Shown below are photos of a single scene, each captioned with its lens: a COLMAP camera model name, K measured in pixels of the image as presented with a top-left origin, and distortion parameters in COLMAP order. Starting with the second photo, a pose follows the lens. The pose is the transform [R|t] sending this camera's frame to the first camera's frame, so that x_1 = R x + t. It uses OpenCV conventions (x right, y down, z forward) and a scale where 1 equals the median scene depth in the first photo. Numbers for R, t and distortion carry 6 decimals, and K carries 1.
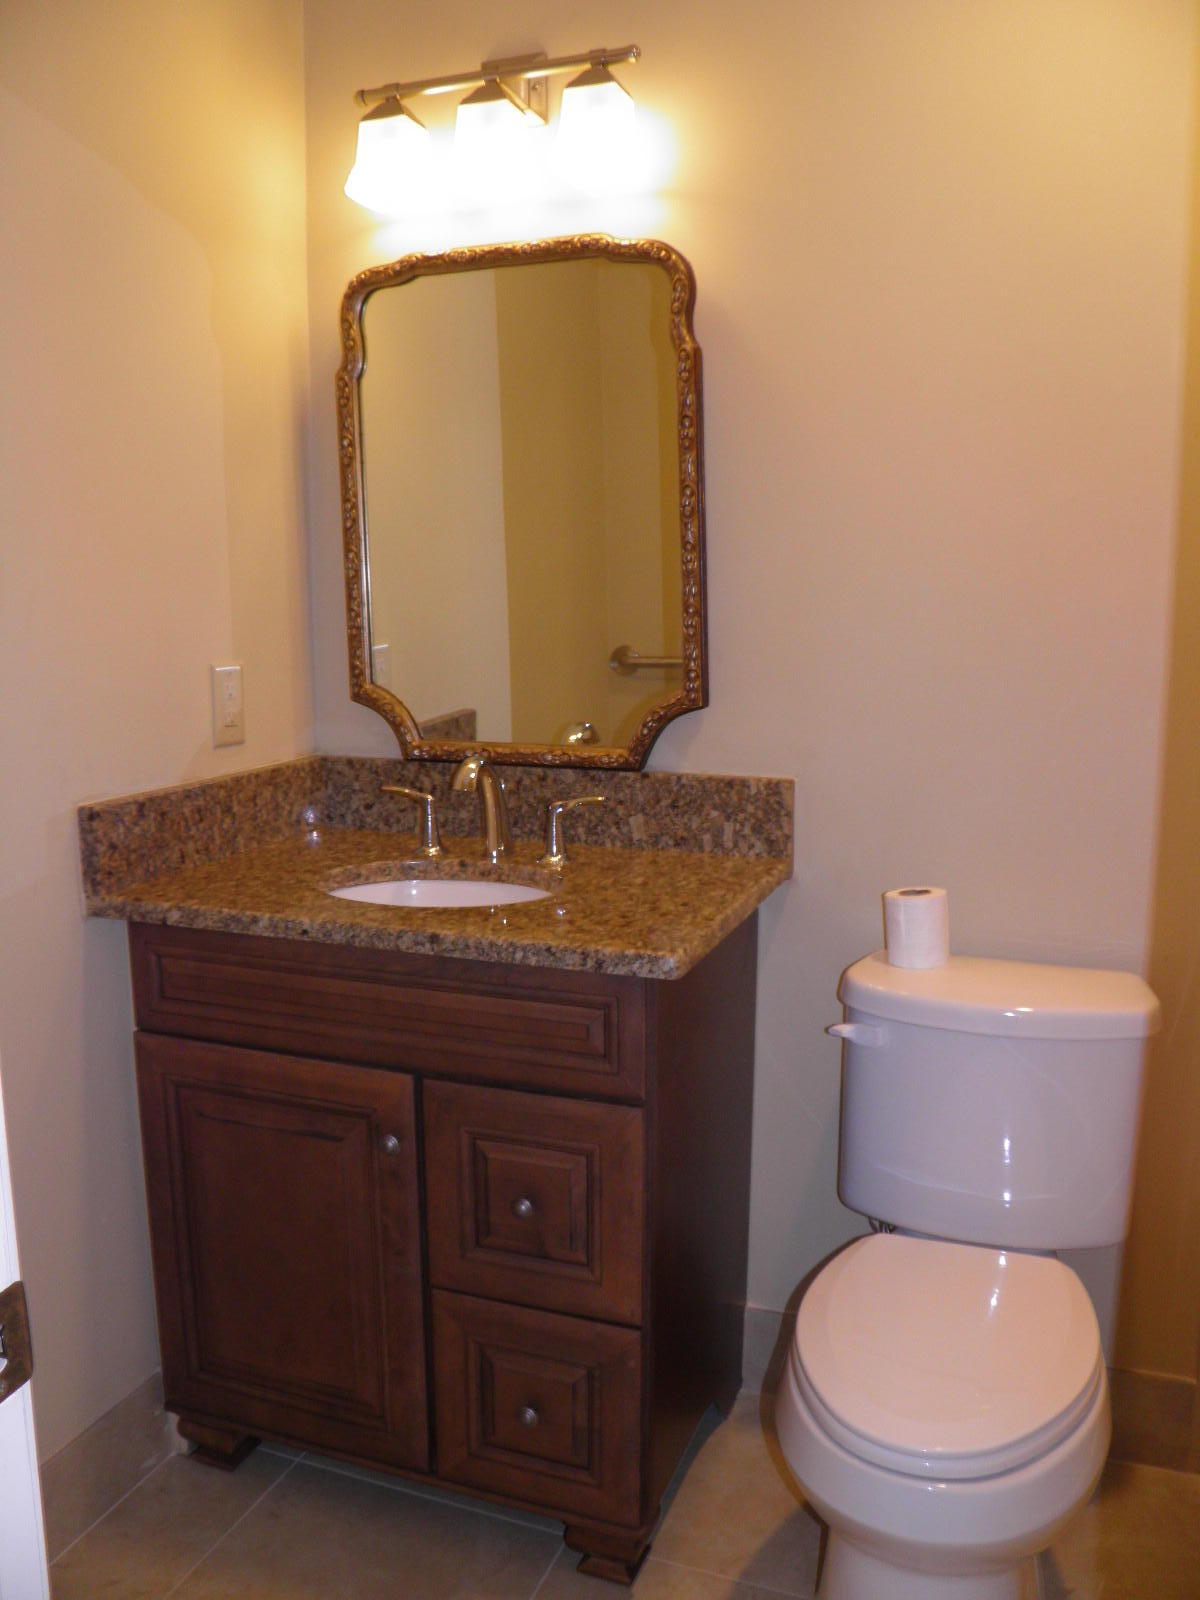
lens RADIAL K [[1312.8, 0, 594.3], [0, 1312.8, 793.6], [0, 0, 1]] dist [-0.119375, 0.036050]
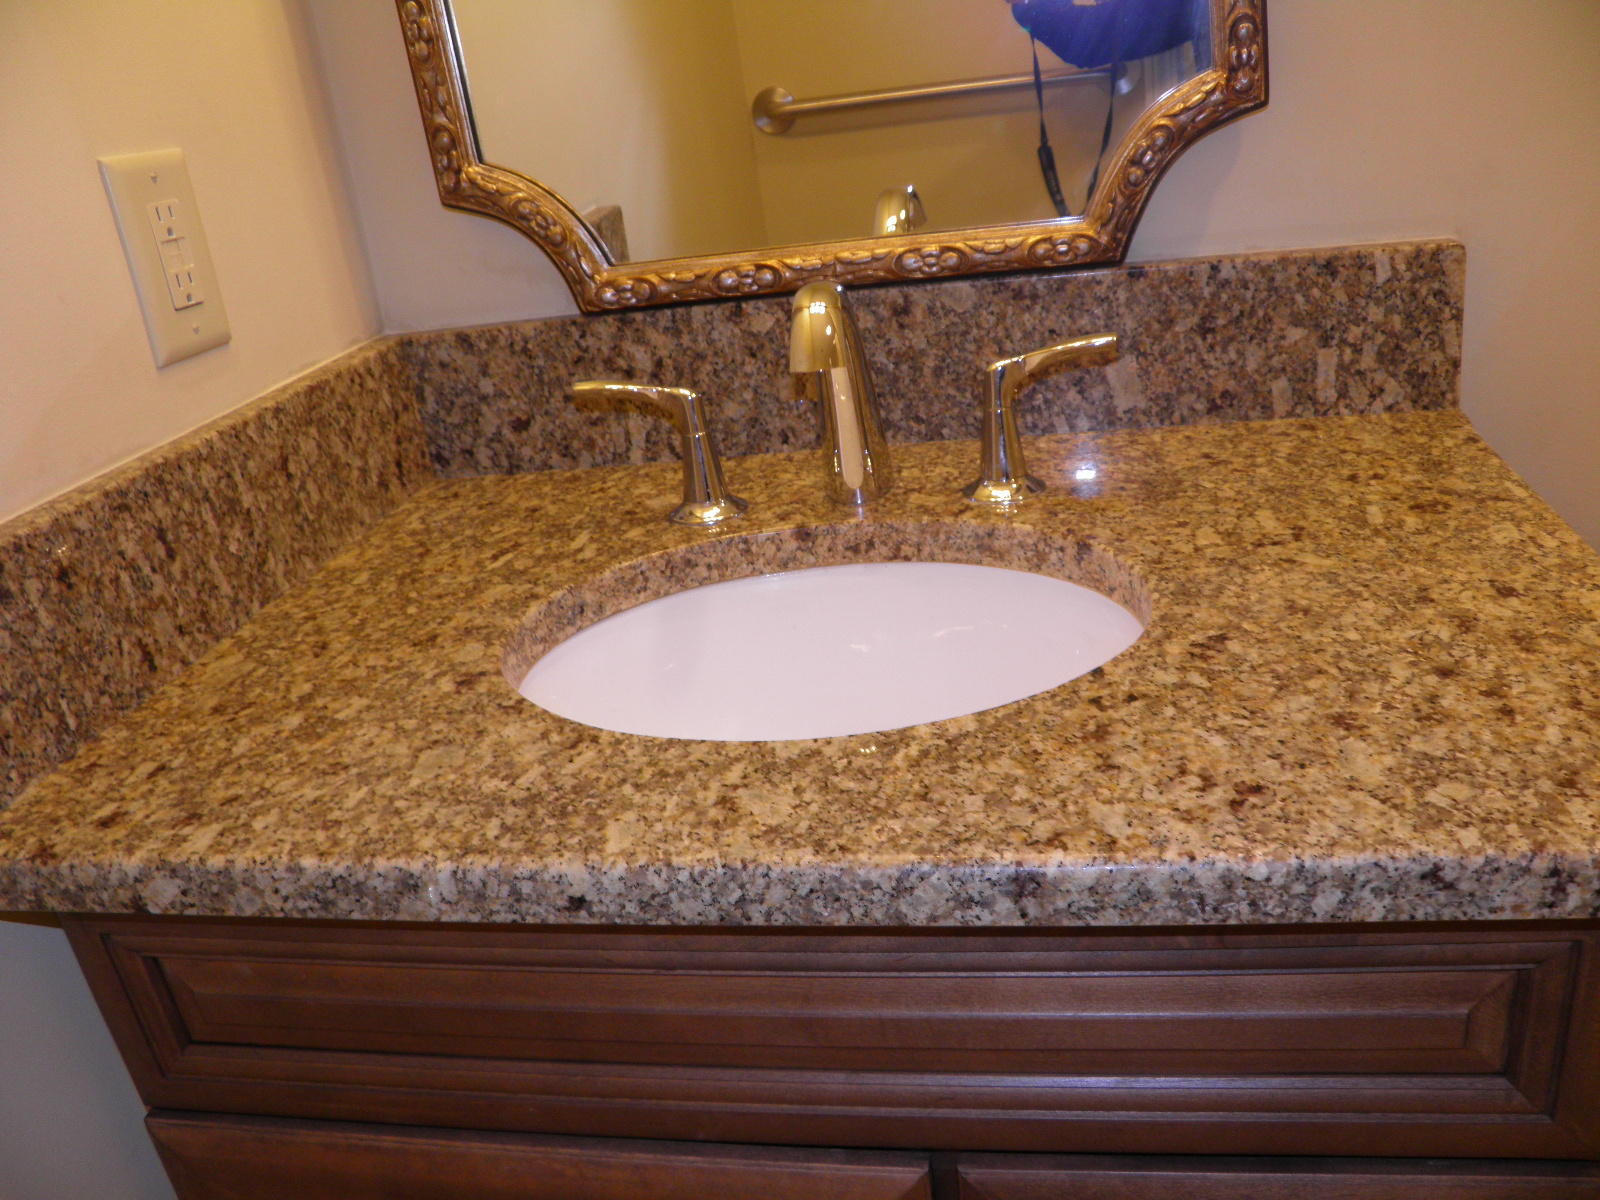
lens RADIAL K [[1312.8, 0, 815.7], [0, 1312.8, 611.0], [0, 0, 1]] dist [-0.119375, 0.036050]
pose [[0.974458, -0.184524, 0.127997, -0.157473], [0.148847, 0.957479, 0.247140, -0.029952], [-0.168158, -0.221776, 0.960489, 0.566979]]
